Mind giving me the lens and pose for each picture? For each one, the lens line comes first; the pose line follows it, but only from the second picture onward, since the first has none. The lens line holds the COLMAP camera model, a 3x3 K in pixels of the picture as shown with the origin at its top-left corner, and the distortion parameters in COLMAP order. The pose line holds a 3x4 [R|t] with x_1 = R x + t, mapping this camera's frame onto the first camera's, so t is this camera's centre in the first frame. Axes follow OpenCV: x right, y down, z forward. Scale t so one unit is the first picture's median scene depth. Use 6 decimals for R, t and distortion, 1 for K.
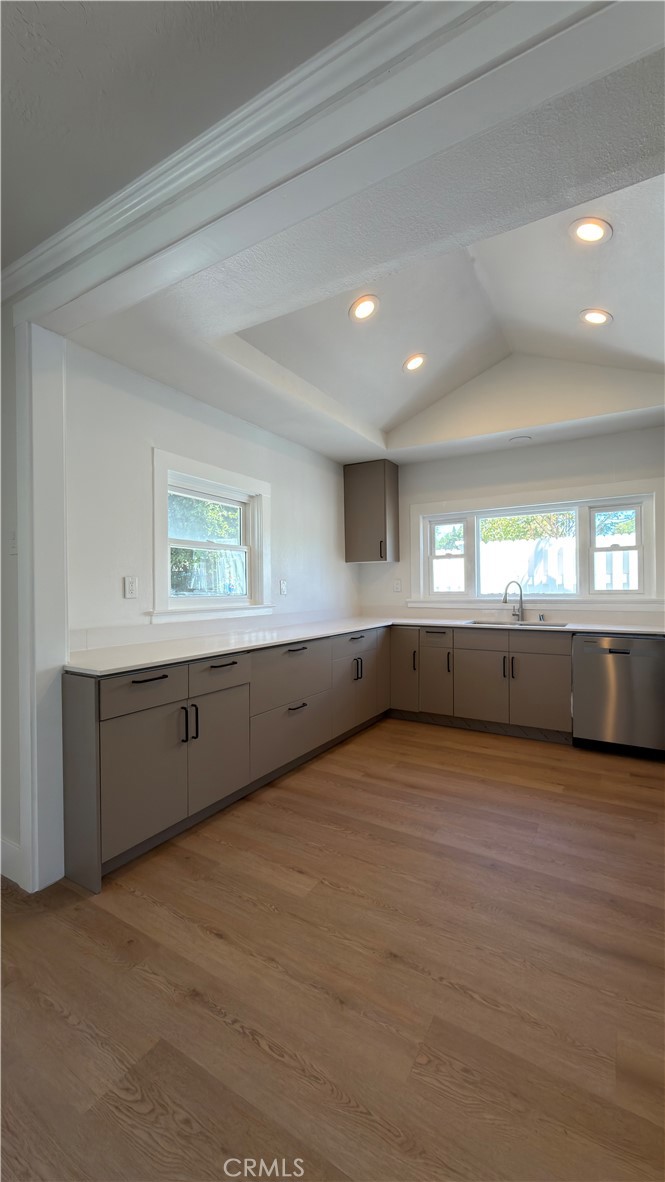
lens RADIAL K [[470.8, 0, 329.6], [0, 470.8, 592.7], [0, 0, 1]] dist [-0.001529, 0.000161]
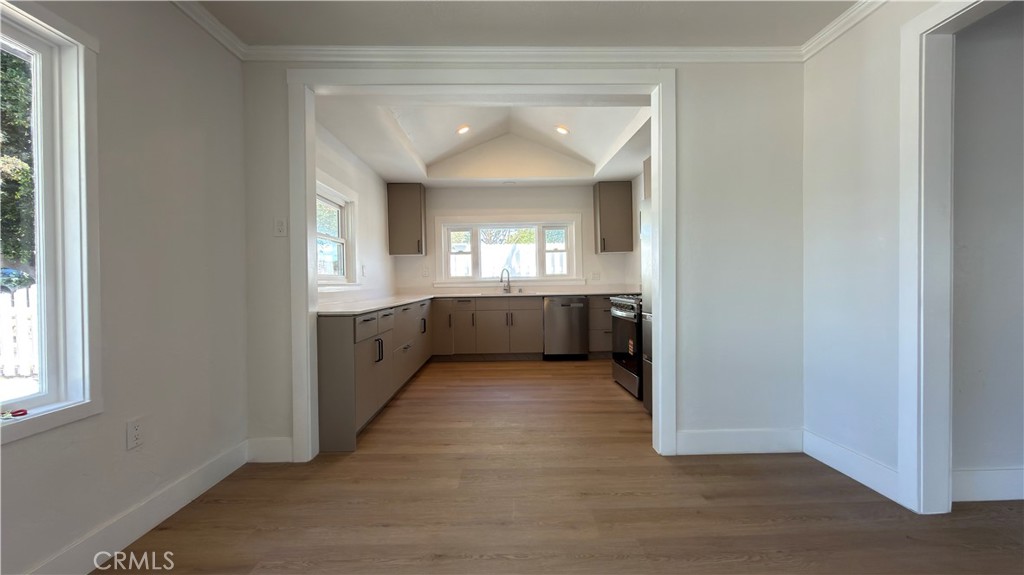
lens RADIAL K [[407.9, 0, 509.8], [0, 407.9, 287.9], [0, 0, 1]] dist [-0.001529, 0.000161]
pose [[0.845509, -0.012536, 0.533815, -0.449795], [0.014562, 0.999894, 0.000417, 0.052737], [-0.533763, 0.007421, 0.845601, -0.263995]]
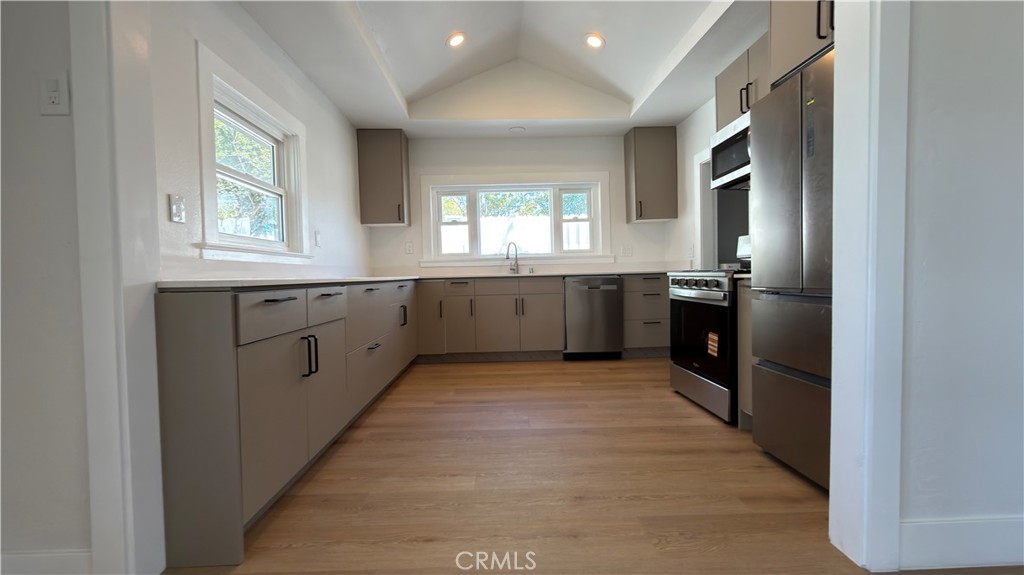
lens RADIAL K [[407.9, 0, 510.6], [0, 407.9, 286.7], [0, 0, 1]] dist [-0.001529, 0.000161]
pose [[0.837592, -0.025789, 0.545687, -0.273923], [0.020277, 0.999664, 0.016121, 0.098948], [-0.545919, -0.002438, 0.837834, 0.103206]]
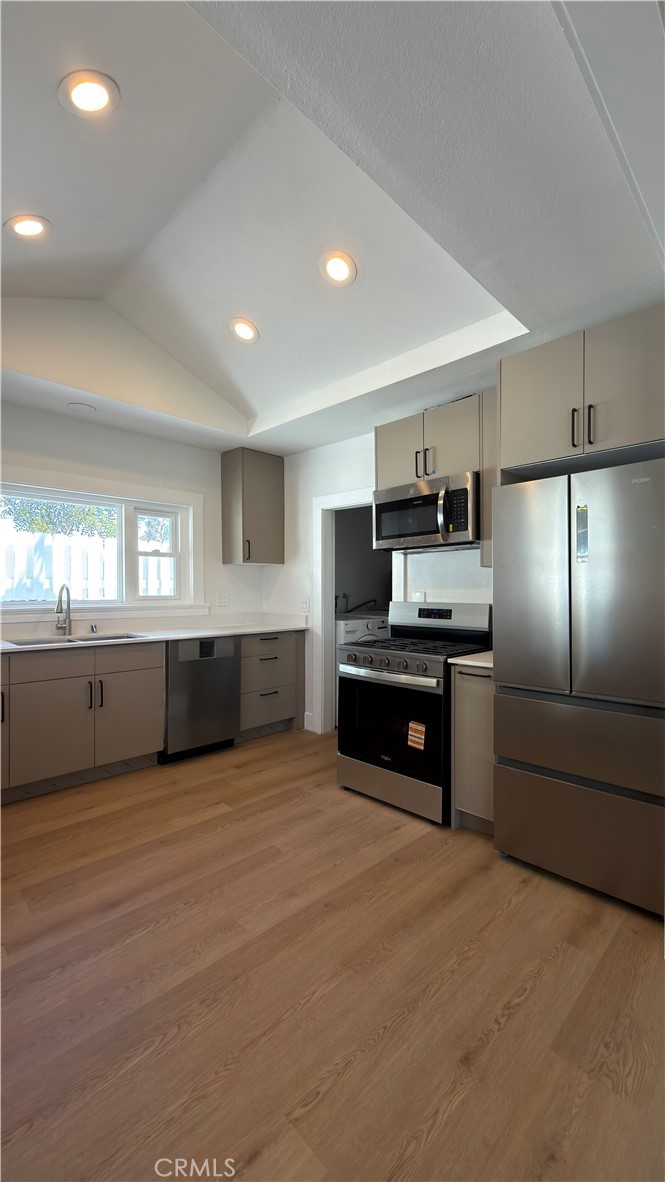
lens RADIAL K [[470.8, 0, 331.0], [0, 470.8, 593.1], [0, 0, 1]] dist [-0.001529, 0.000161]
pose [[0.236736, 0.004145, 0.971565, -0.331398], [0.004108, 0.999978, -0.005267, -0.005857], [-0.971565, 0.005238, 0.236714, 0.493542]]
